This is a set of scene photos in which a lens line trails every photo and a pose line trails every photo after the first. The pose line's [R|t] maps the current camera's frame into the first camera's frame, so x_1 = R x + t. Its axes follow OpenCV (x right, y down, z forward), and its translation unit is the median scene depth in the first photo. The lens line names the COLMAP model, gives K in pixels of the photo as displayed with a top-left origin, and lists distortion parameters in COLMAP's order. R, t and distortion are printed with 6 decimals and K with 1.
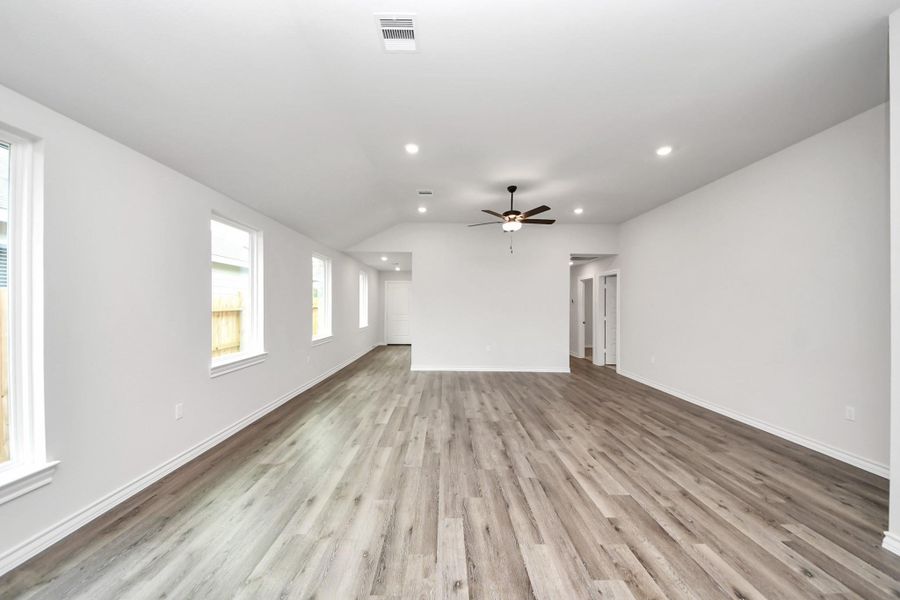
lens RADIAL K [[326.3, 0, 443.6], [0, 326.3, 303.0], [0, 0, 1]] dist [-0.003861, -0.004109]
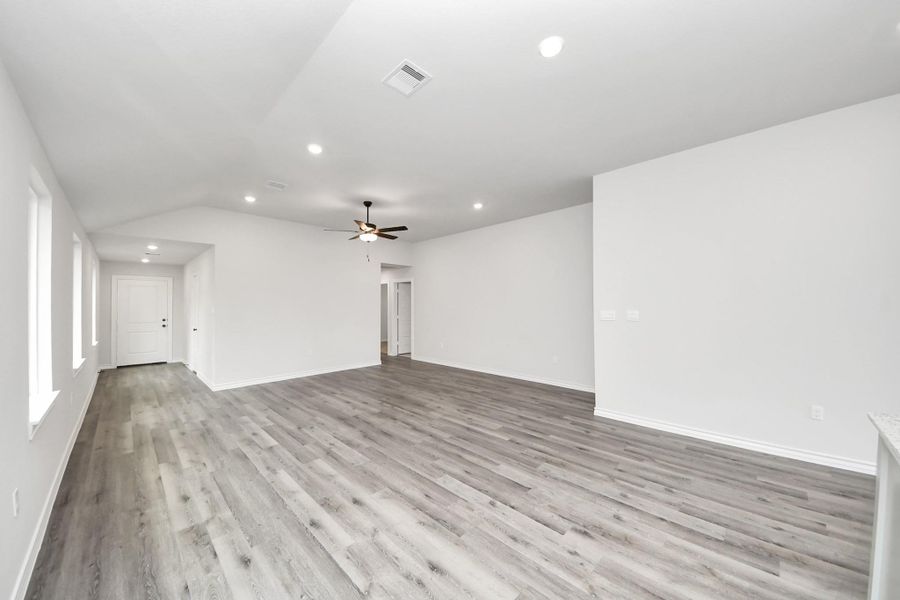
lens RADIAL K [[322.0, 0, 435.9], [0, 322.0, 308.2], [0, 0, 1]] dist [0.020612, -0.002039]
pose [[0.720739, -0.024038, 0.692789, -0.557512], [0.012384, 0.999686, 0.021803, -0.022033], [-0.693096, -0.007135, 0.720810, 0.062929]]
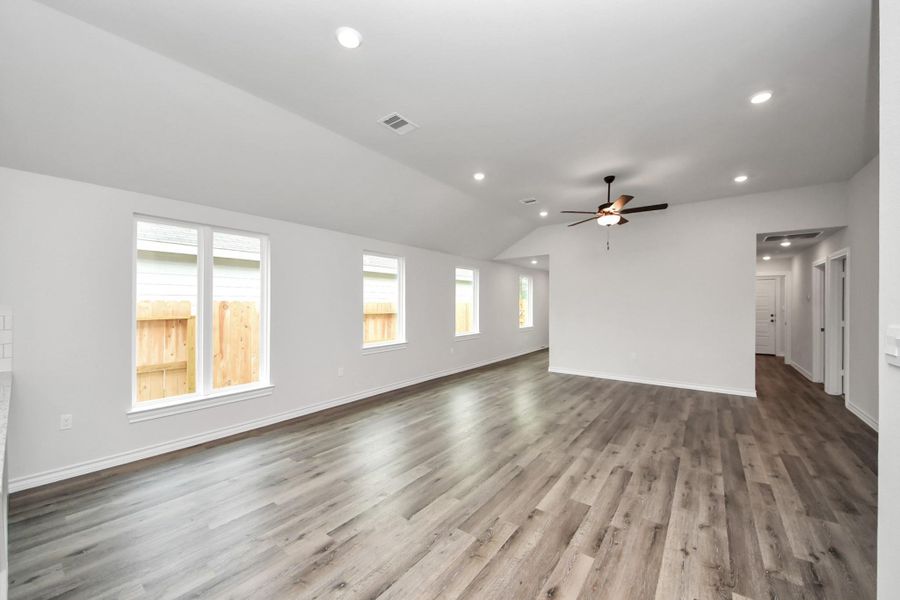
lens RADIAL K [[336.2, 0, 459.4], [0, 336.2, 314.0], [0, 0, 1]] dist [-0.007833, -0.003063]
pose [[0.808658, 0.010529, -0.588185, 0.614664], [0.007357, 0.999581, 0.028007, -0.007653], [0.588234, -0.026975, 0.808241, -0.014981]]
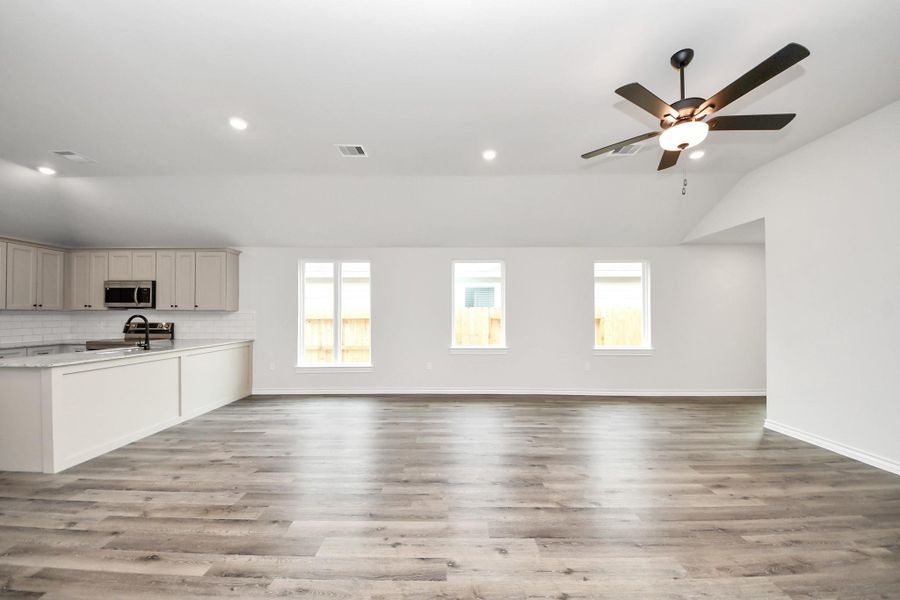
lens RADIAL K [[326.3, 0, 453.1], [0, 326.3, 307.0], [0, 0, 1]] dist [-0.003861, -0.004109]
pose [[0.007356, -0.026132, -0.999631, 0.985661], [0.002013, 0.999657, -0.026118, 0.025623], [0.999971, -0.001820, 0.007406, 0.966952]]
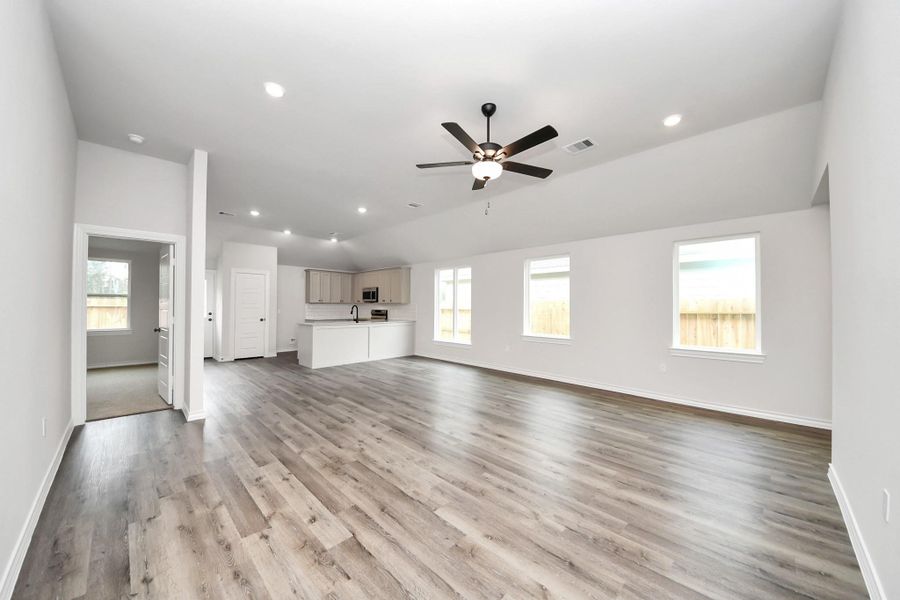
lens RADIAL K [[322.0, 0, 454.6], [0, 322.0, 305.4], [0, 0, 1]] dist [0.020612, -0.002039]
pose [[-0.691355, -0.013334, -0.722393, 1.017183], [-0.011803, 0.999905, -0.007161, 0.031555], [0.722419, 0.003576, -0.691446, 2.013143]]
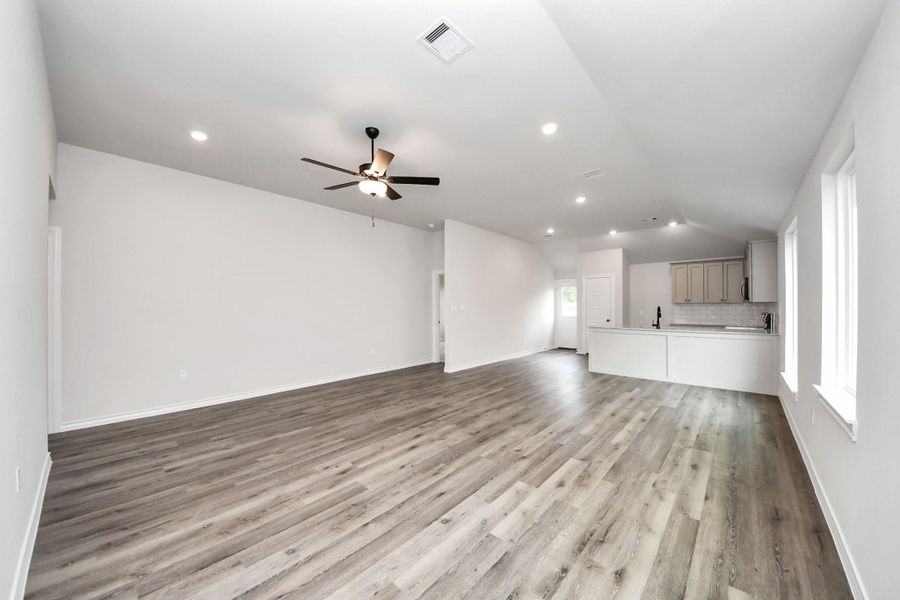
lens RADIAL K [[326.3, 0, 447.0], [0, 326.3, 306.2], [0, 0, 1]] dist [-0.003861, -0.004109]
pose [[-0.739231, -0.004859, 0.673435, -0.548137], [-0.003354, 0.999988, 0.003534, 0.020947], [-0.673444, 0.000354, -0.739238, 2.048149]]
